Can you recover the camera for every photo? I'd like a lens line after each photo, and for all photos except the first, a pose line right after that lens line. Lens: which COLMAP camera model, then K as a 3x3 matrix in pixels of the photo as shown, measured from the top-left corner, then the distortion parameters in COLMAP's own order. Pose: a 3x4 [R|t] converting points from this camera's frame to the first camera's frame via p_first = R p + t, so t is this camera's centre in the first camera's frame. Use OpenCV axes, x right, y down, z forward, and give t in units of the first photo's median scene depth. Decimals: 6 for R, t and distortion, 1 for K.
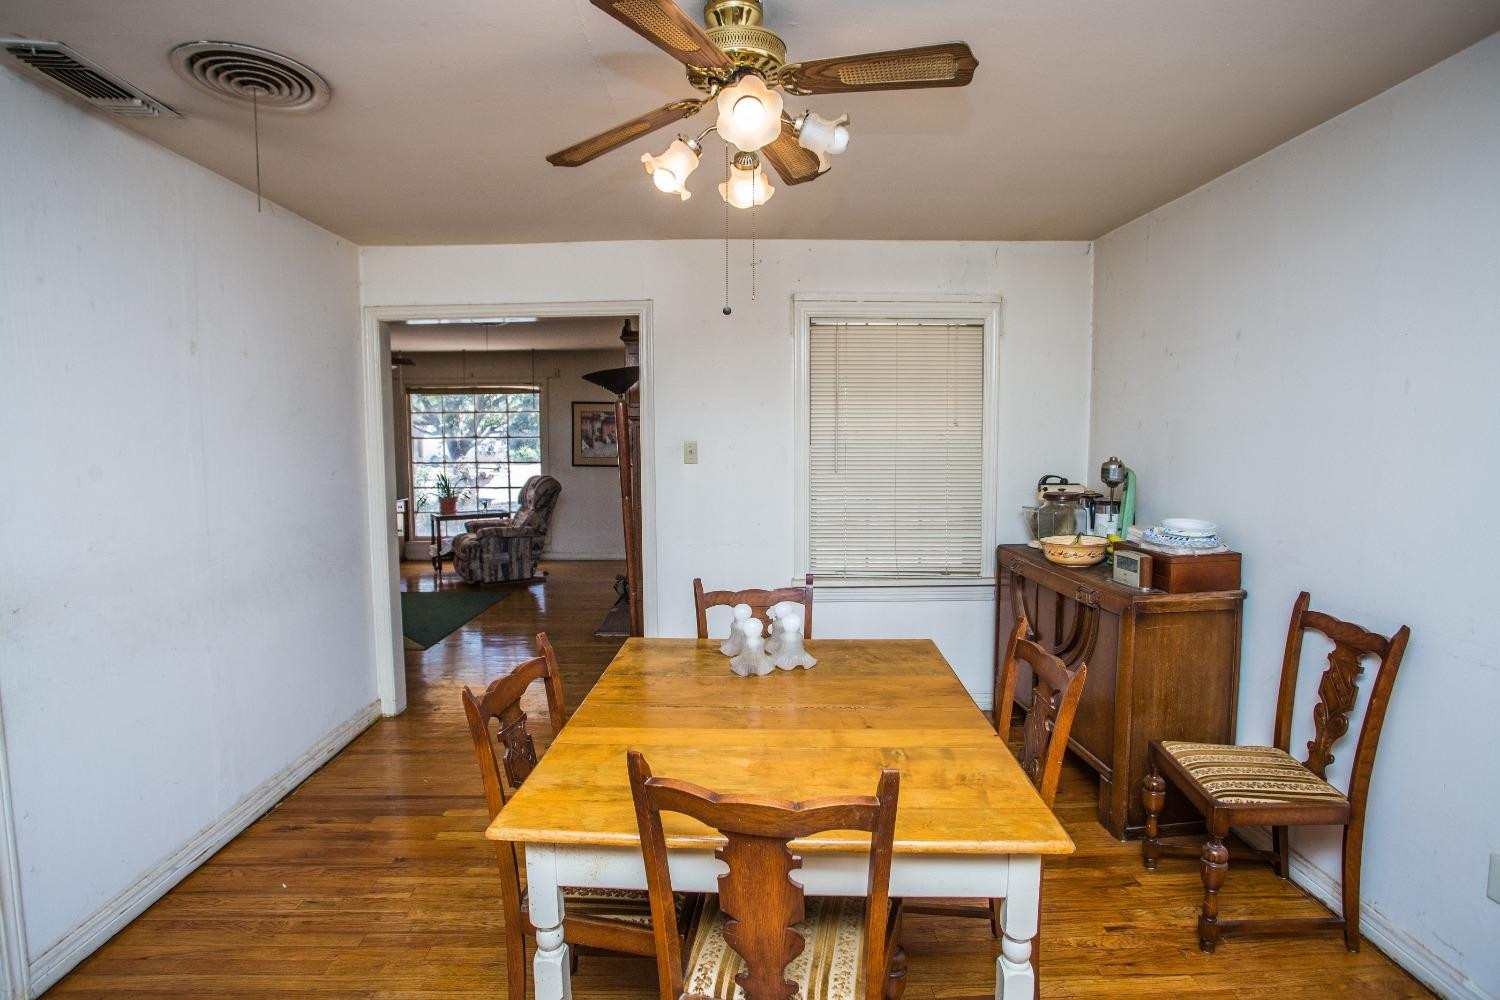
lens RADIAL K [[730.3, 0, 745.5], [0, 730.3, 498.7], [0, 0, 1]] dist [-0.078179, 0.040992]
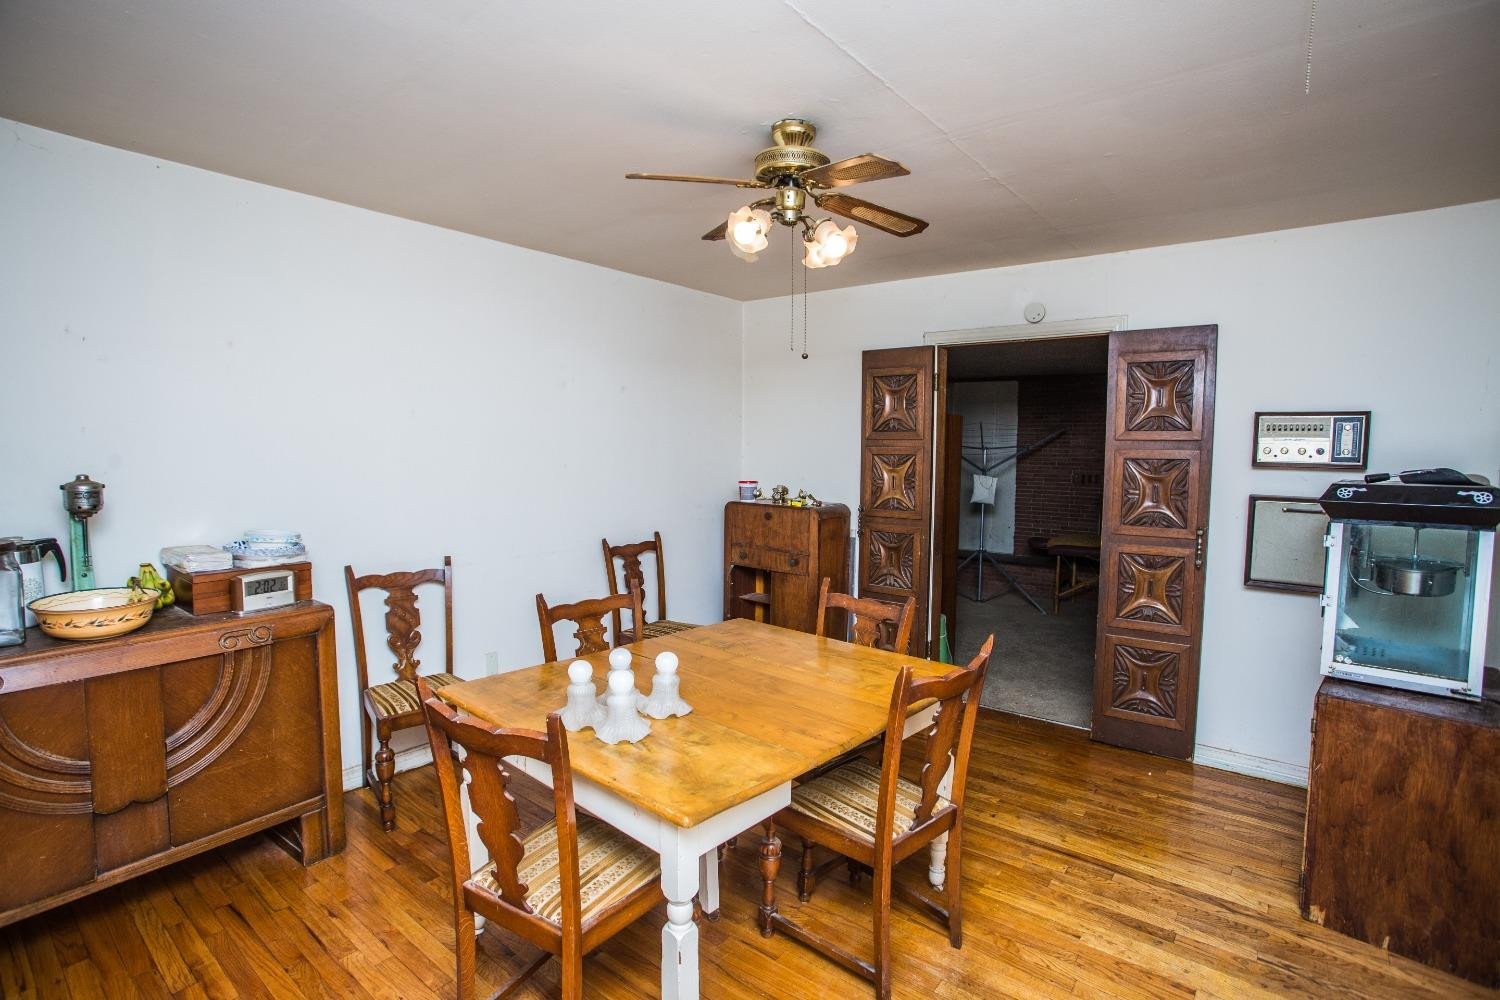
lens RADIAL K [[730.3, 0, 745.5], [0, 730.3, 498.7], [0, 0, 1]] dist [-0.078179, 0.040992]
pose [[-0.766480, -0.051576, 0.640193, -0.602981], [0.050040, 0.988945, 0.139584, -0.136753], [-0.640315, 0.139024, -0.755426, 1.538340]]
